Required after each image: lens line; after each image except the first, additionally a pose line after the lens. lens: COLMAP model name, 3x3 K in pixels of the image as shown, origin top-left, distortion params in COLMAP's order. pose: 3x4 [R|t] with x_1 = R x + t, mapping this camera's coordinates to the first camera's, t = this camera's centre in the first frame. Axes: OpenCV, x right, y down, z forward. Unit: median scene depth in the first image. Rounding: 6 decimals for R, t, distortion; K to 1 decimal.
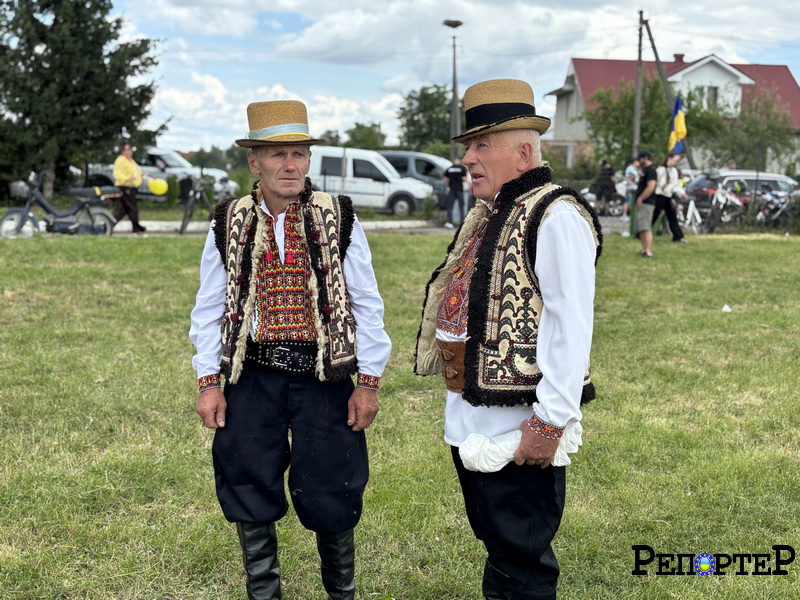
lens RADIAL K [[1054.6, 0, 400.0], [0, 1054.6, 300.0], [0, 0, 1]] dist [-0.002525, -0.032493]
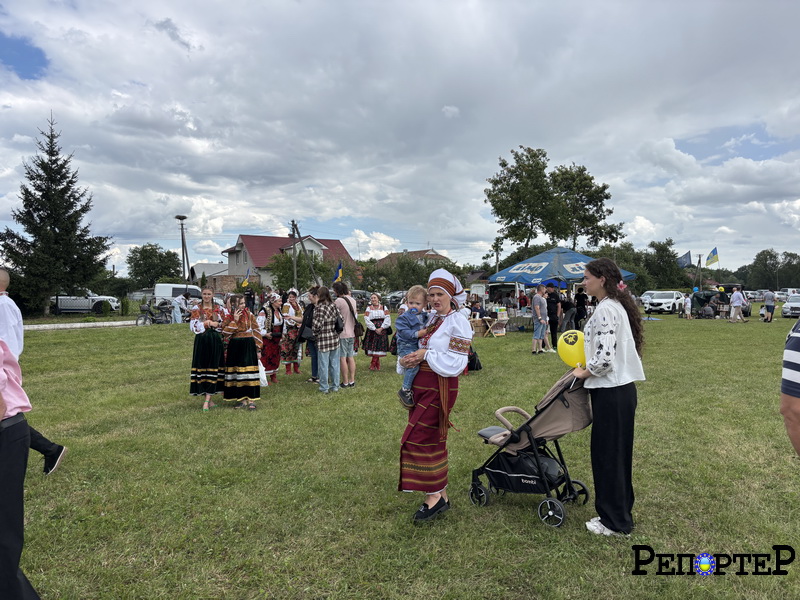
lens RADIAL K [[607.1, 0, 400.0], [0, 607.1, 300.0], [0, 0, 1]] dist [0.063221, -0.070523]
pose [[0.873955, -0.037714, 0.484541, -0.130643], [0.085593, 0.993345, -0.077065, 0.011195], [-0.478410, 0.108825, 0.871367, -0.147447]]
